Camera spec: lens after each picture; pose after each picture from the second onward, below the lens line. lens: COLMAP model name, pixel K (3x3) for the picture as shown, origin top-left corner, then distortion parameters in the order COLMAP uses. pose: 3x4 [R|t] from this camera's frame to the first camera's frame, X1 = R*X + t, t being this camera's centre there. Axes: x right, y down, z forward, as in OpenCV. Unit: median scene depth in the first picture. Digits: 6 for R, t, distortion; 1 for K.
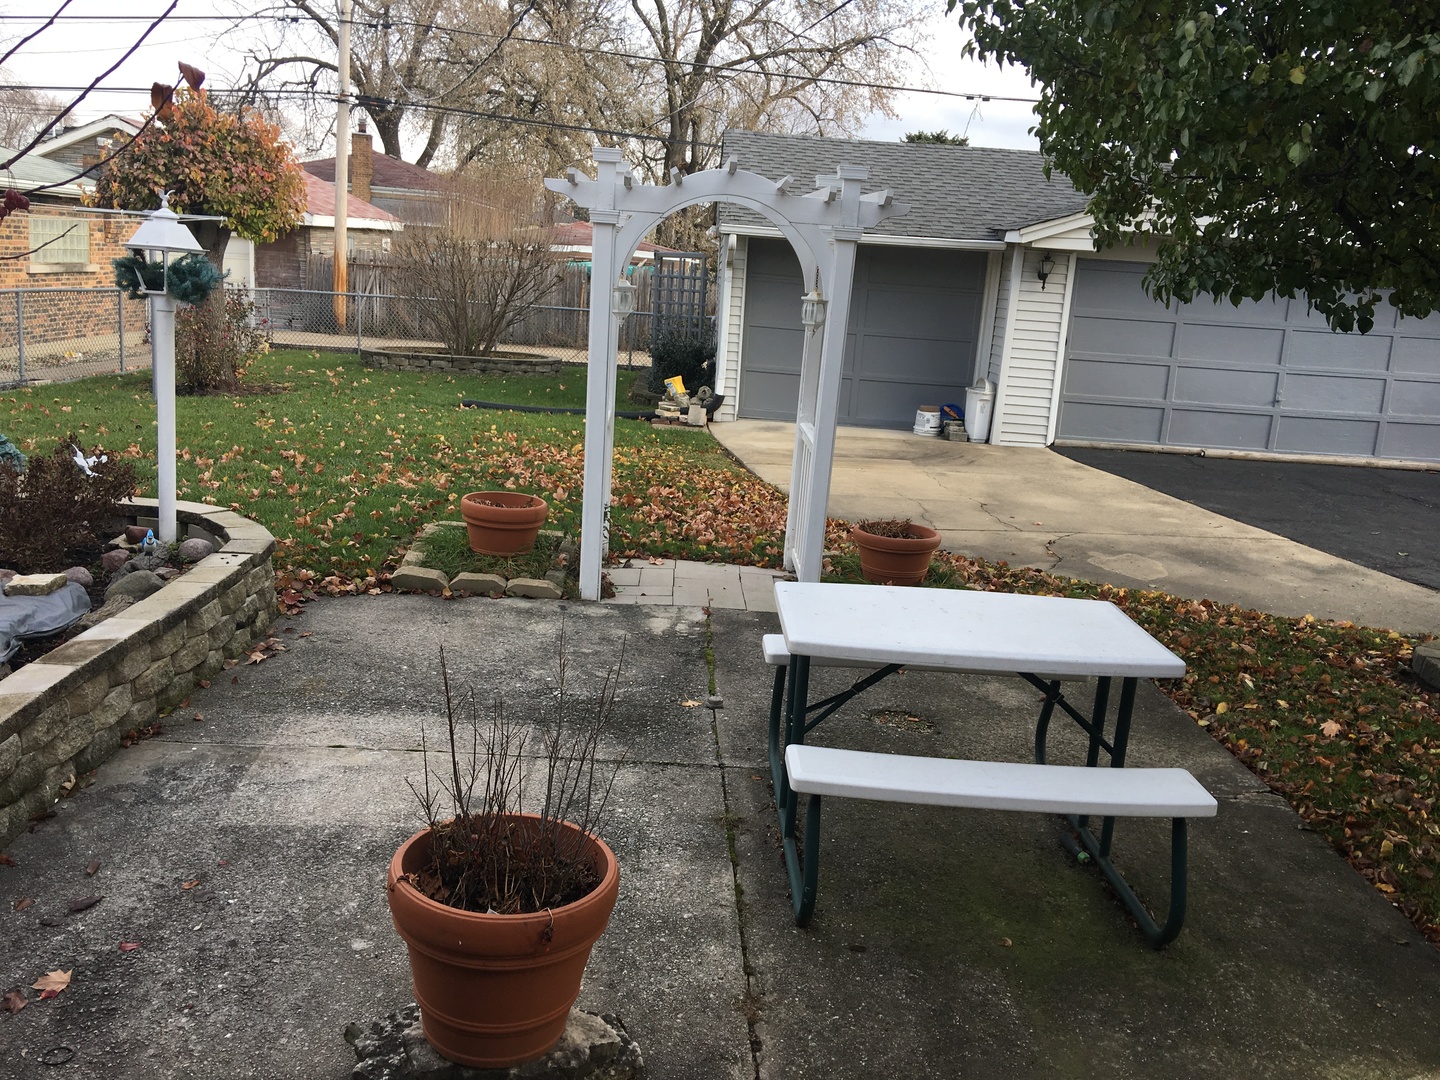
lens RADIAL K [[1212.9, 0, 711.7], [0, 1212.9, 540.9], [0, 0, 1]] dist [0.041575, -0.005362]
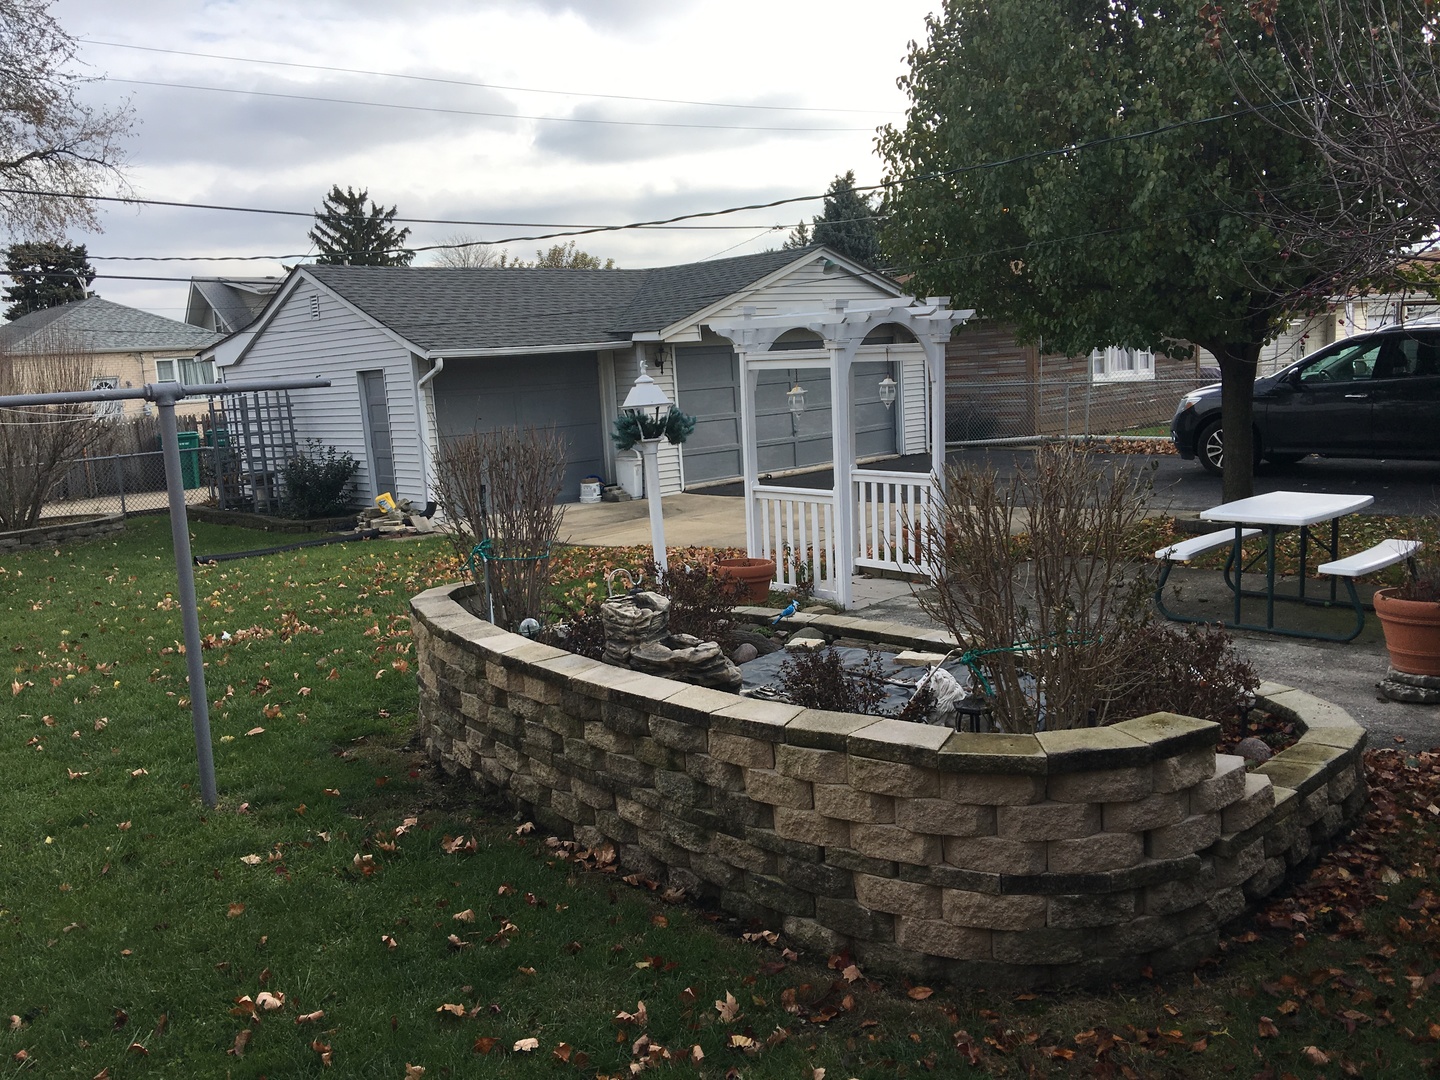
lens RADIAL K [[1212.9, 0, 711.7], [0, 1212.9, 540.9], [0, 0, 1]] dist [0.041575, -0.005362]
pose [[0.741023, -0.209222, 0.638052, -0.528123], [0.253590, 0.967048, 0.022588, -0.048426], [-0.621753, 0.145066, 0.769662, 0.001226]]
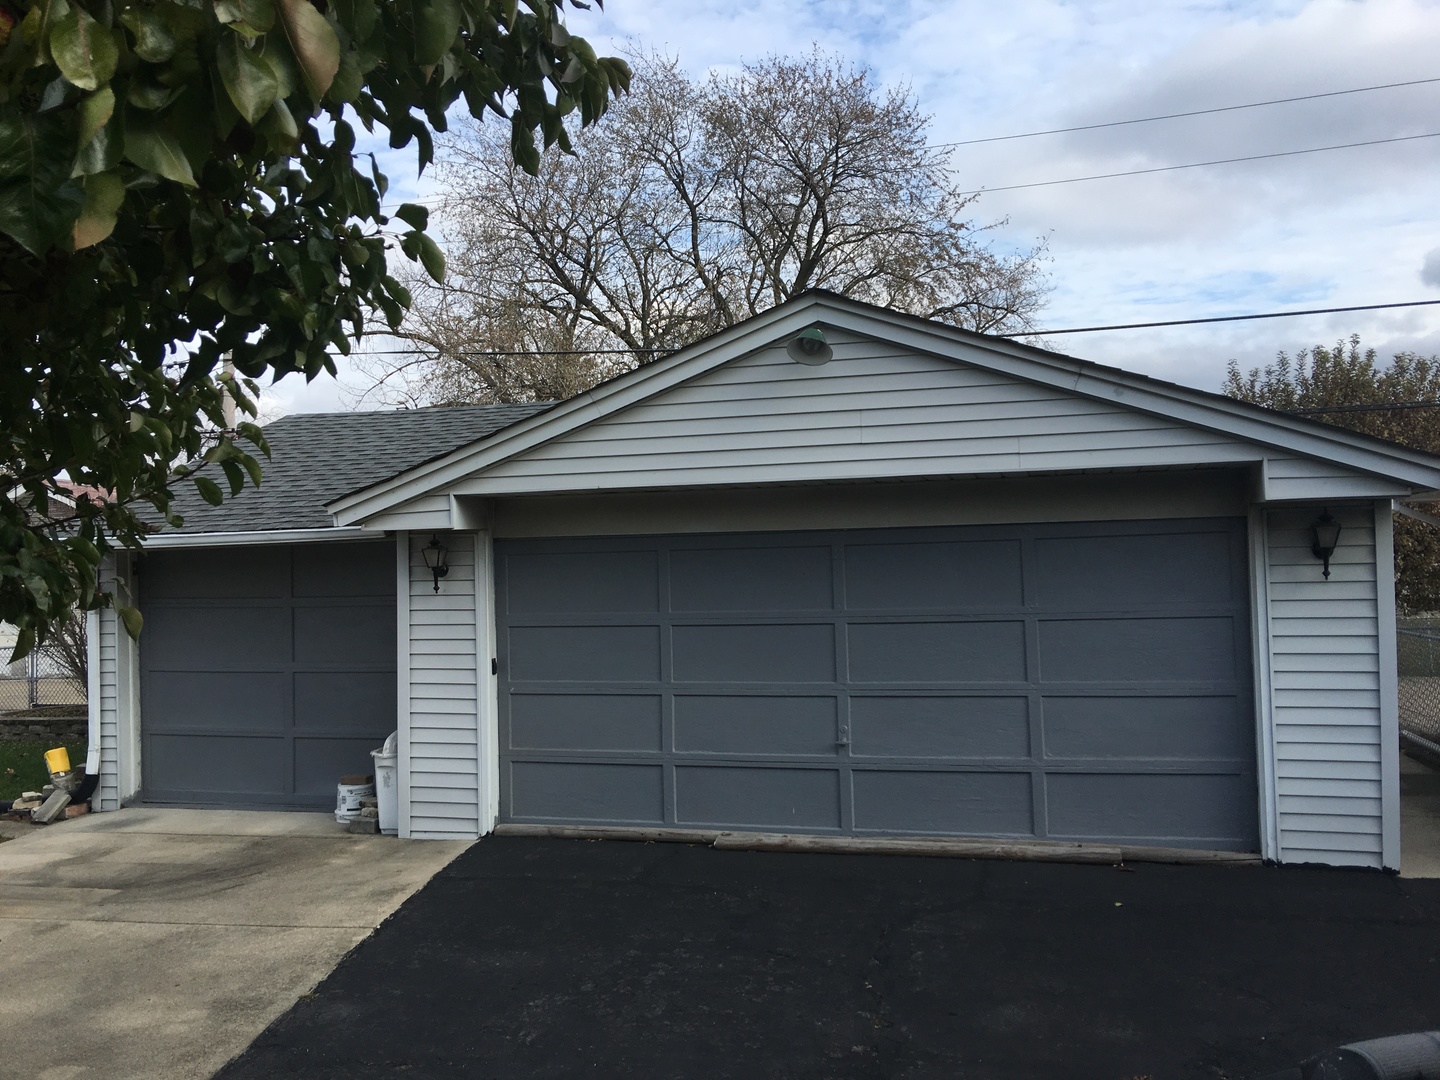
lens RADIAL K [[1212.9, 0, 711.7], [0, 1212.9, 540.9], [0, 0, 1]] dist [0.041575, -0.005362]
pose [[0.965544, -0.091772, -0.243521, 0.553592], [0.026600, 0.965660, -0.258445, -0.059260], [0.258876, 0.243063, 0.934828, 0.408717]]
